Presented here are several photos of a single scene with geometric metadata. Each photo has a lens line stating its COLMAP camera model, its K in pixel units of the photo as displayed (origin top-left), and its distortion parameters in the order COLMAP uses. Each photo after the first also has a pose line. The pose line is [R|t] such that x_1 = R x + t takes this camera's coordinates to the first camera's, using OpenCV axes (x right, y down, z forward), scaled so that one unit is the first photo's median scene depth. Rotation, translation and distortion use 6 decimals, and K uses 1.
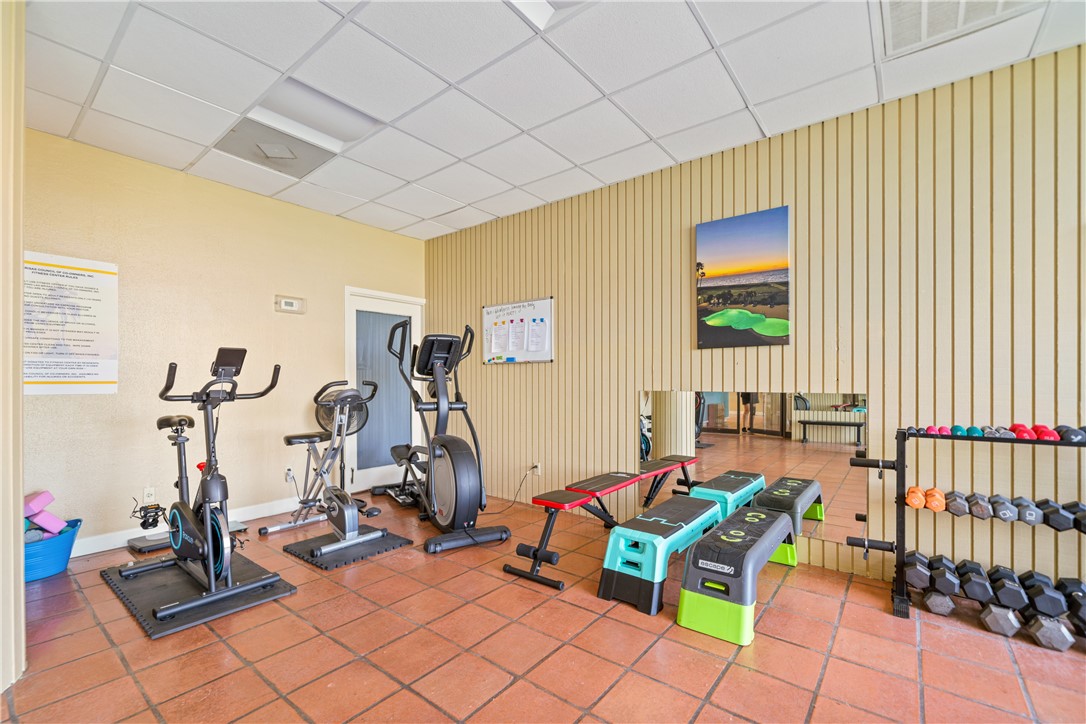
lens RADIAL K [[471.6, 0, 545.9], [0, 471.6, 379.2], [0, 0, 1]] dist [0.000561, -0.000231]
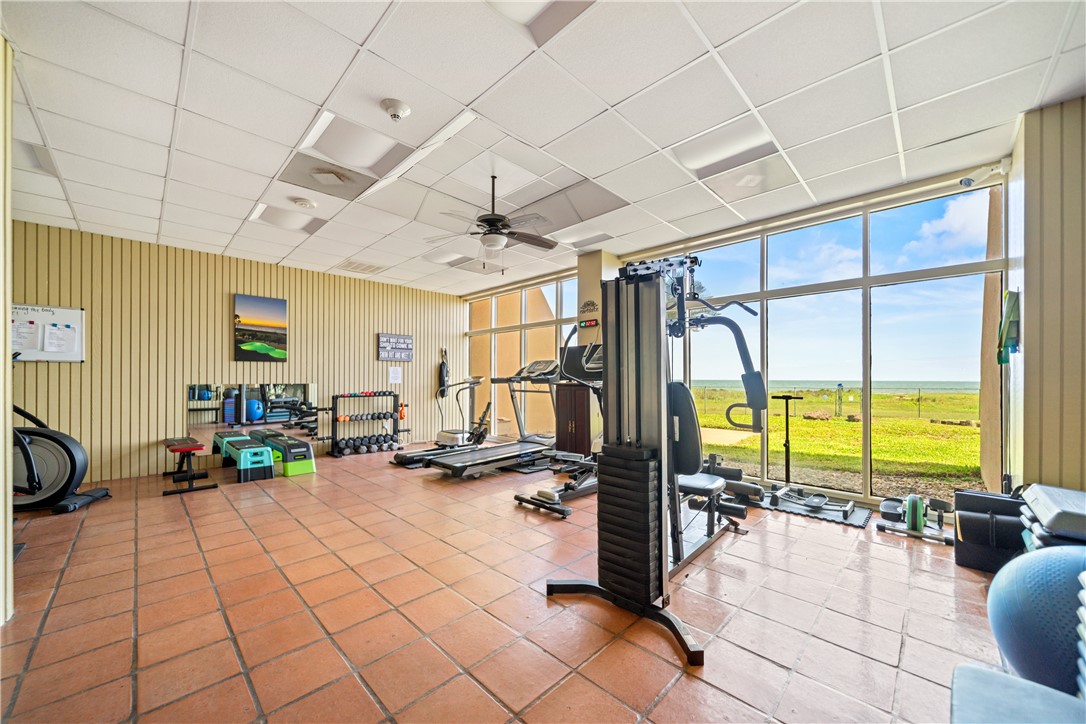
lens RADIAL K [[419.1, 0, 540.4], [0, 419.1, 369.0], [0, 0, 1]] dist [0.003207, 0.000075]
pose [[0.121202, 0.029005, 0.992204, -1.252814], [-0.002054, 0.999578, -0.028970, 0.013132], [-0.992626, 0.001473, 0.121211, -0.416274]]
